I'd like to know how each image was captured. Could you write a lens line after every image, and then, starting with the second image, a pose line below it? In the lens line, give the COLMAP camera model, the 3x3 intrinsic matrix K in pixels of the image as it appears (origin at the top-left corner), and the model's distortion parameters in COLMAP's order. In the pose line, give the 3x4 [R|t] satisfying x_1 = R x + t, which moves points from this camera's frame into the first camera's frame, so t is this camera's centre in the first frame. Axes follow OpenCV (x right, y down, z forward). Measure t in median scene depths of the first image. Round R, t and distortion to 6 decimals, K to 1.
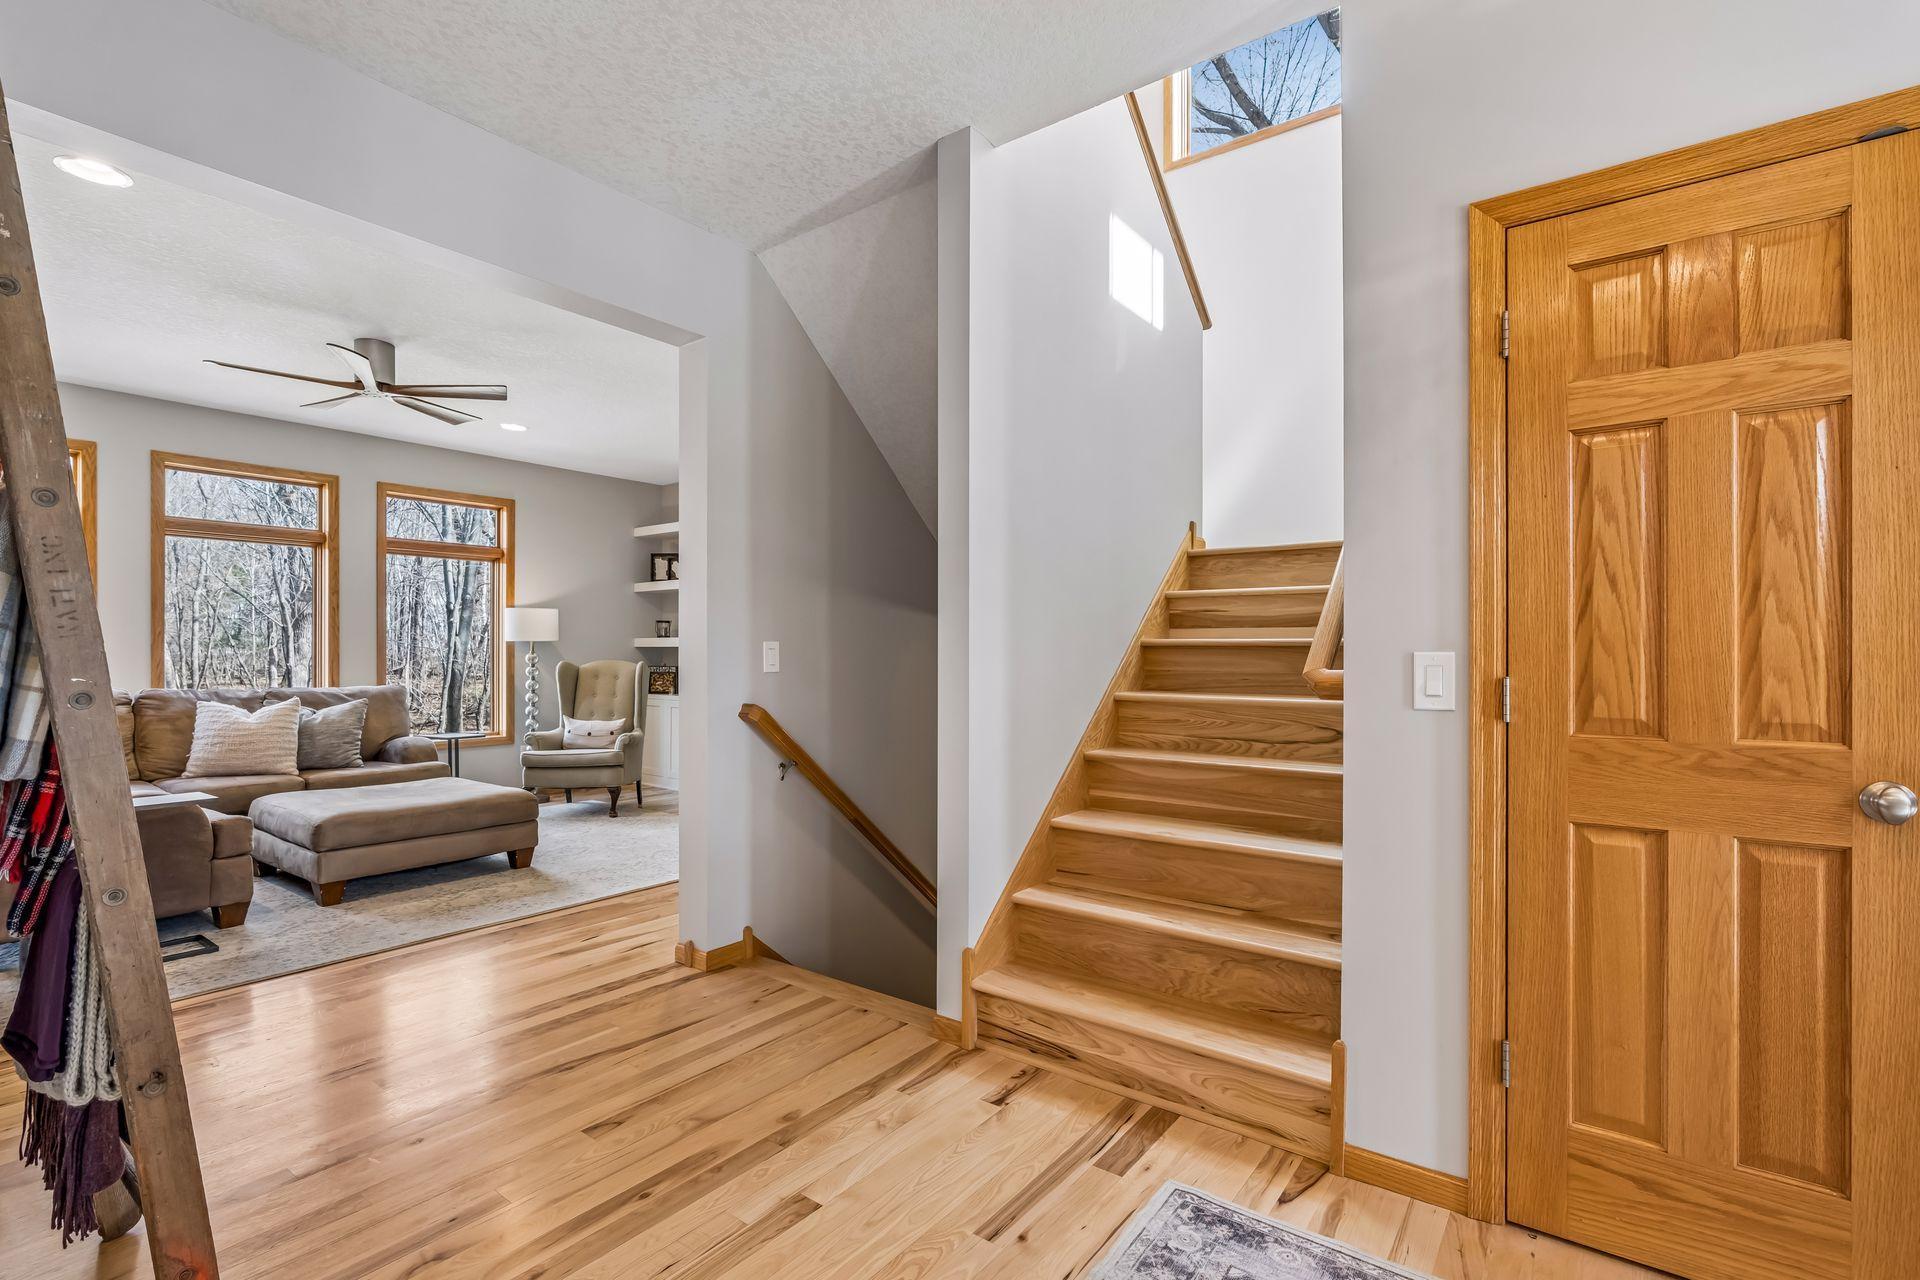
lens RADIAL K [[878.9, 0, 984.6], [0, 878.9, 653.7], [0, 0, 1]] dist [-0.002948, -0.000072]
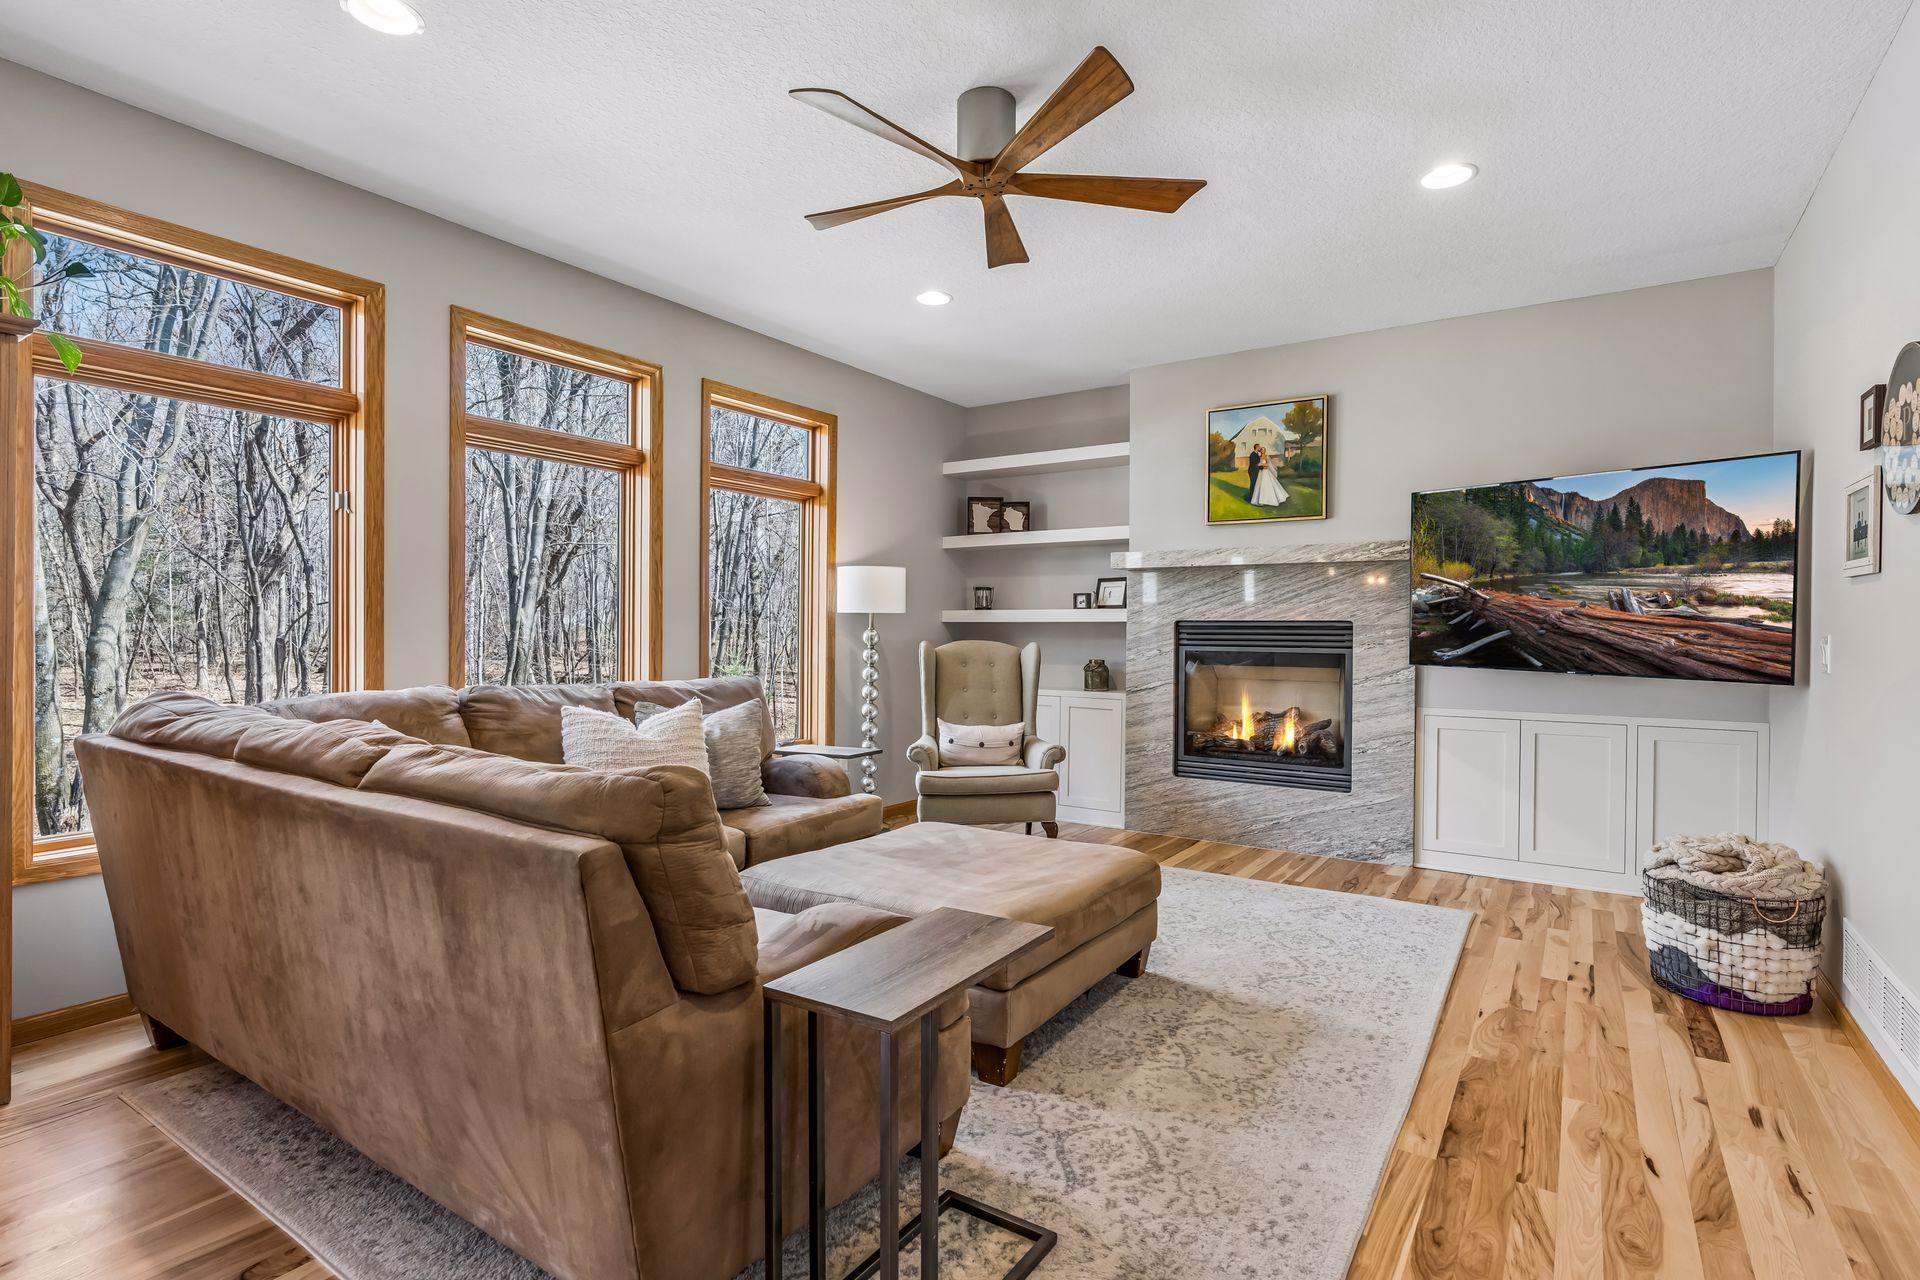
lens RADIAL K [[921.7, 0, 971.4], [0, 921.7, 643.9], [0, 0, 1]] dist [-0.004845, 0.000222]
pose [[0.998973, 0.000287, 0.045319, -0.727893], [-0.000829, 0.999928, 0.011949, 0.002523], [-0.045312, -0.011975, 0.998901, 0.386035]]
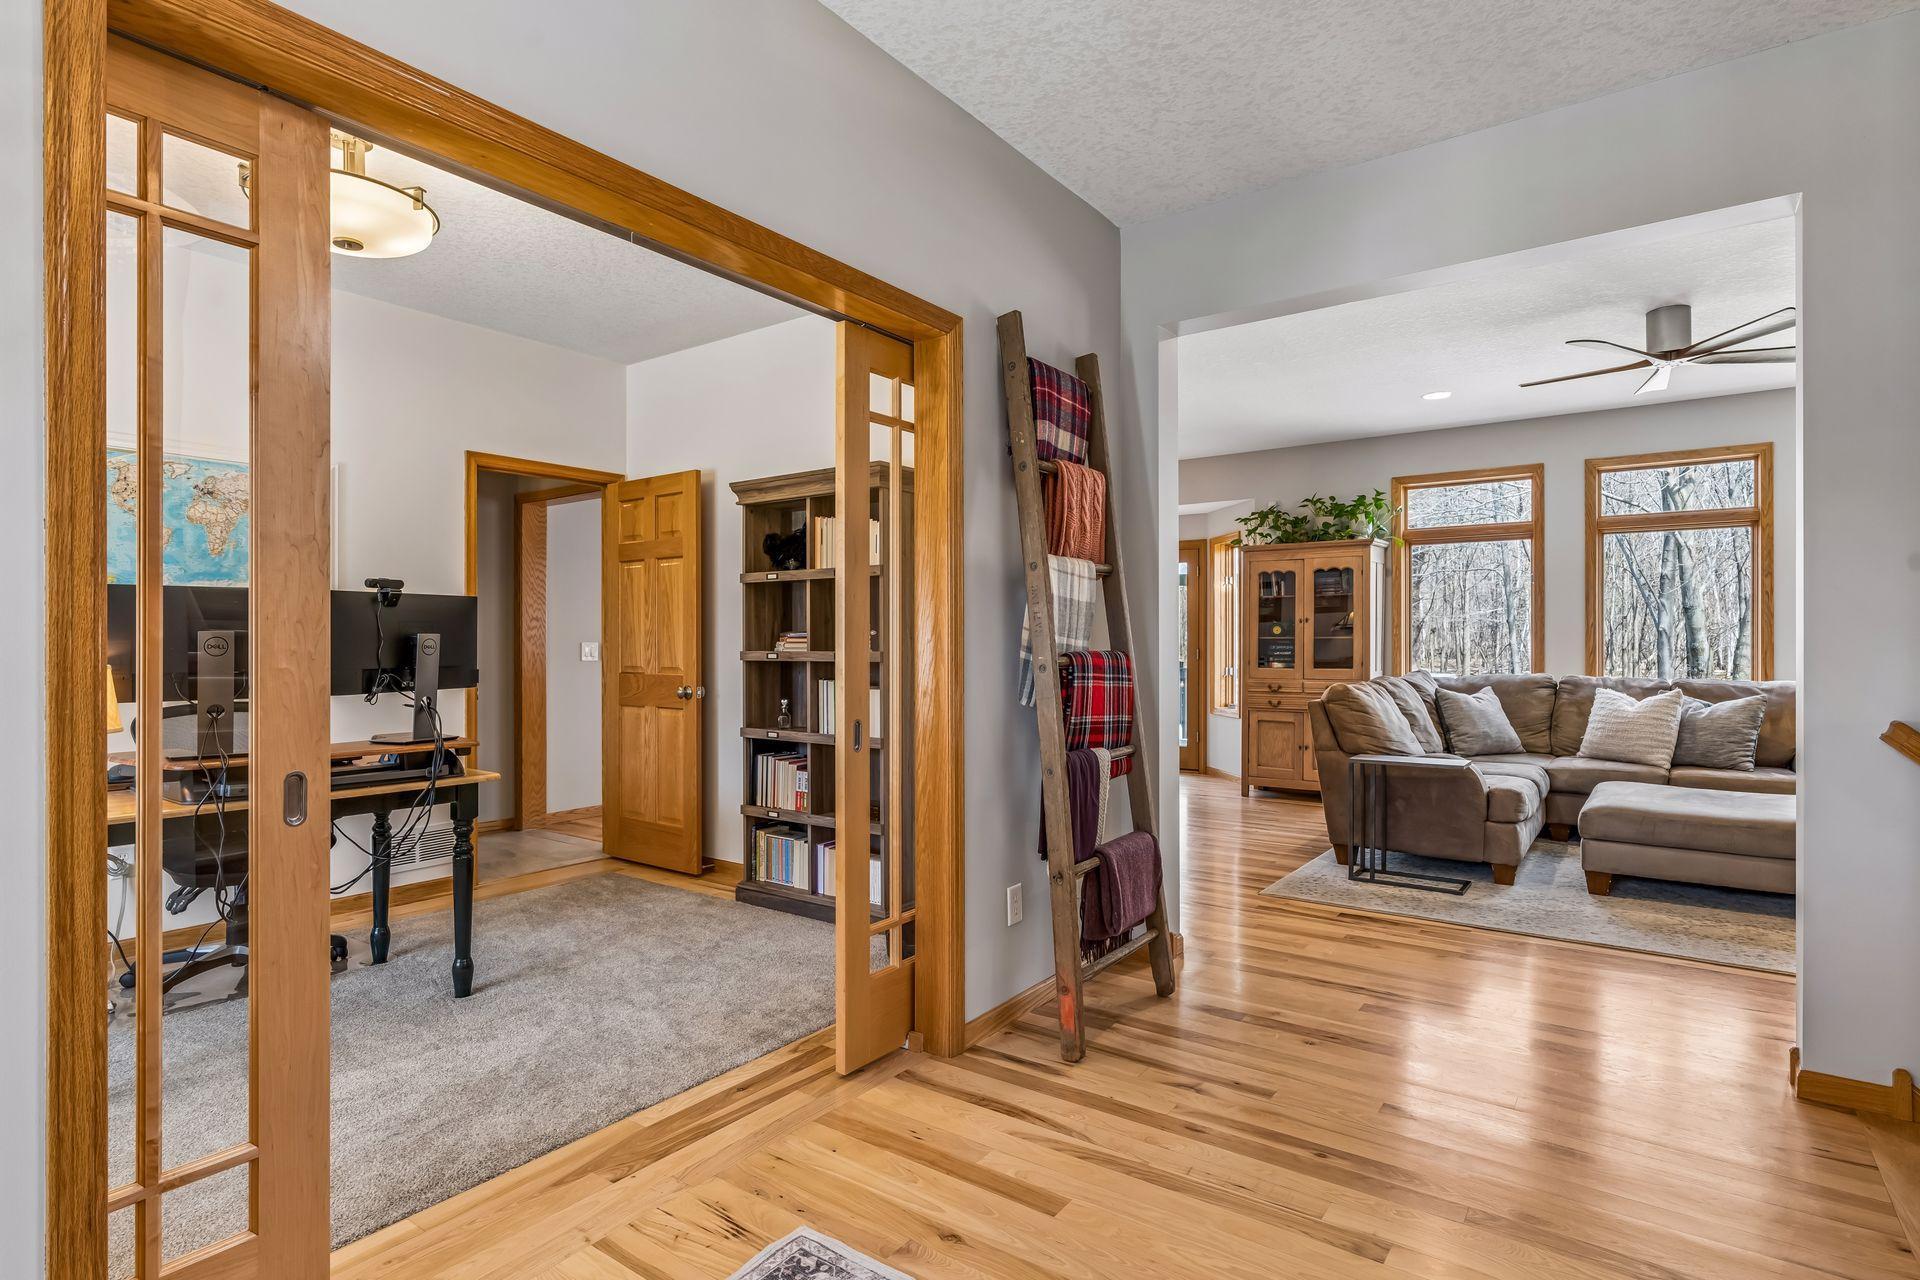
lens RADIAL K [[991.6, 0, 960.0], [0, 991.6, 640.0], [0, 0, 1]] dist [-0.004334, 0.001405]
pose [[0.004543, -0.004737, -0.999978, 0.353053], [0.001741, 0.999987, -0.004729, -0.000412], [0.999988, -0.001719, 0.004551, 0.243116]]
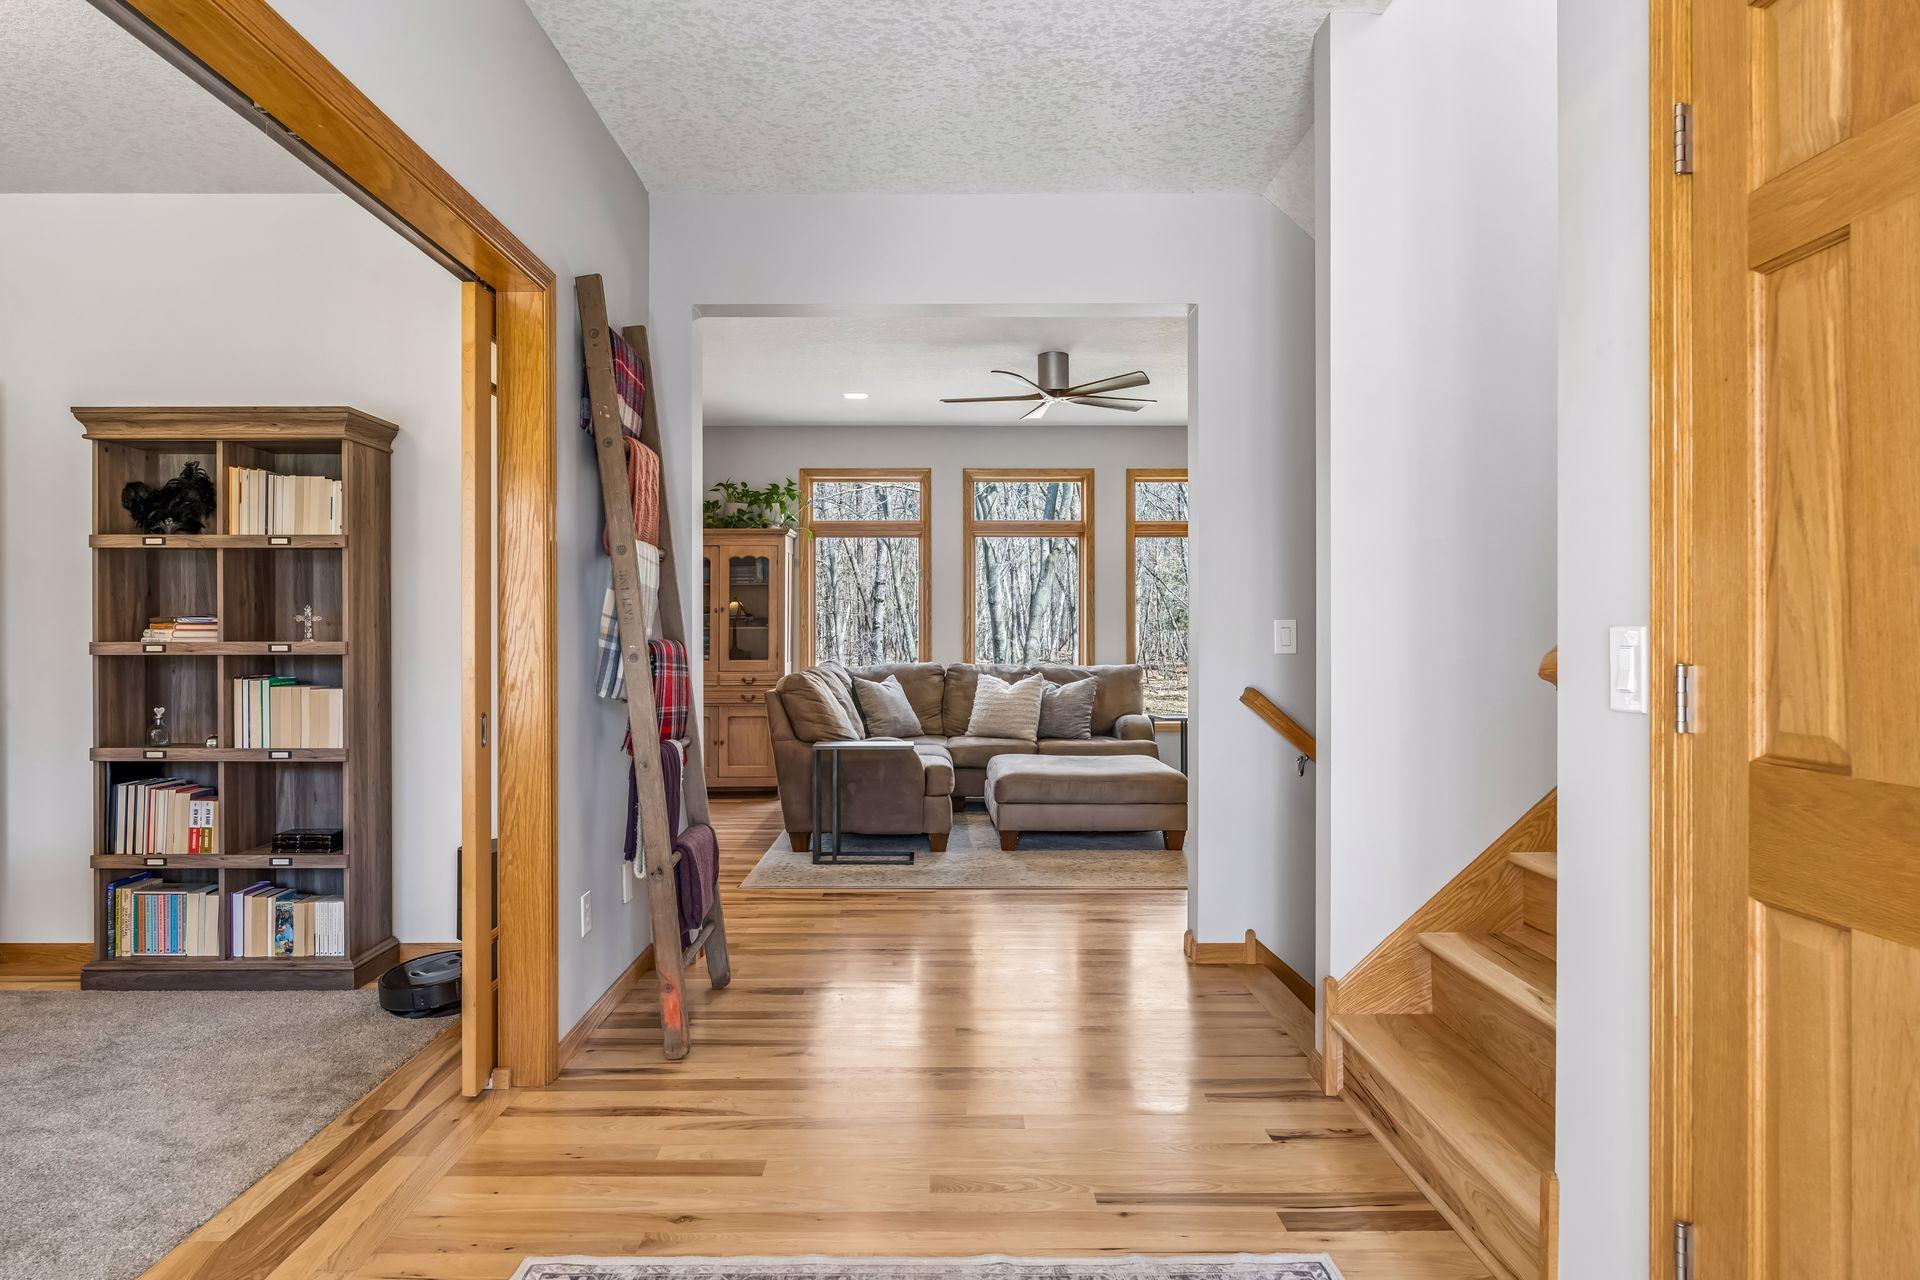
lens RADIAL K [[1154.4, 0, 960.5], [0, 1154.4, 632.2], [0, 0, 1]] dist [-0.002405, 0.002273]
pose [[0.603797, -0.003708, -0.797130, 0.401331], [0.001558, 0.999993, -0.003471, 0.002281], [0.797137, 0.000854, 0.603798, 0.022817]]
